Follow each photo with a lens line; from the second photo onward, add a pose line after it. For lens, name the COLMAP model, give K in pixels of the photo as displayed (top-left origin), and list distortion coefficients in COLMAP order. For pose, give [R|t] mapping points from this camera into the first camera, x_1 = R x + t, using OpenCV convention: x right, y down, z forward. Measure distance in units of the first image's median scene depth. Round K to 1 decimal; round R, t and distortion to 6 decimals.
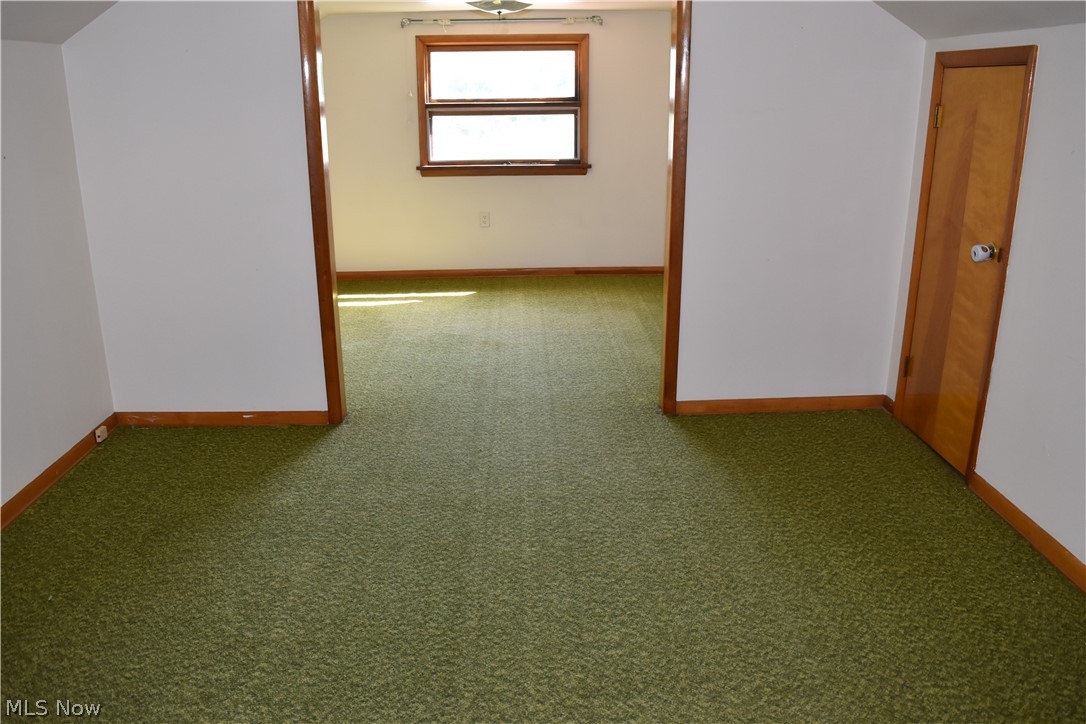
lens RADIAL K [[848.7, 0, 543.0], [0, 848.7, 362.0], [0, 0, 1]] dist [-0.095143, -0.000392]
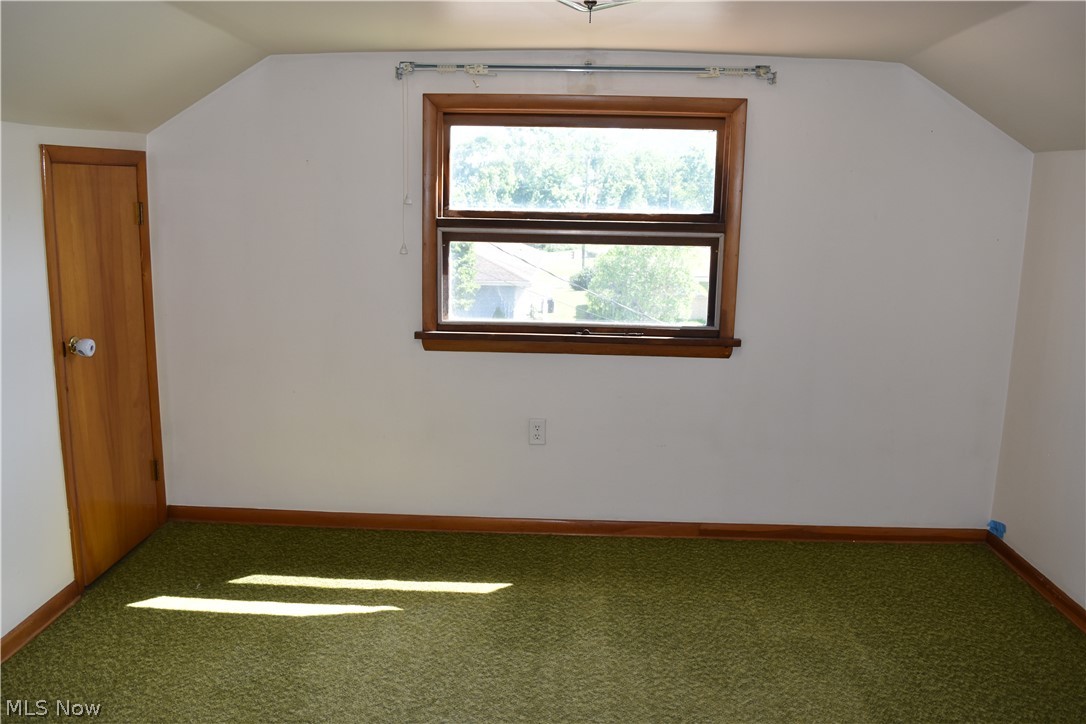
lens RADIAL K [[848.7, 0, 543.0], [0, 848.7, 362.0], [0, 0, 1]] dist [-0.095143, -0.000392]
pose [[0.996946, 0.038885, -0.067720, -0.030982], [-0.046875, 0.991581, -0.120709, -0.151608], [0.062457, 0.123515, 0.990375, 0.470705]]
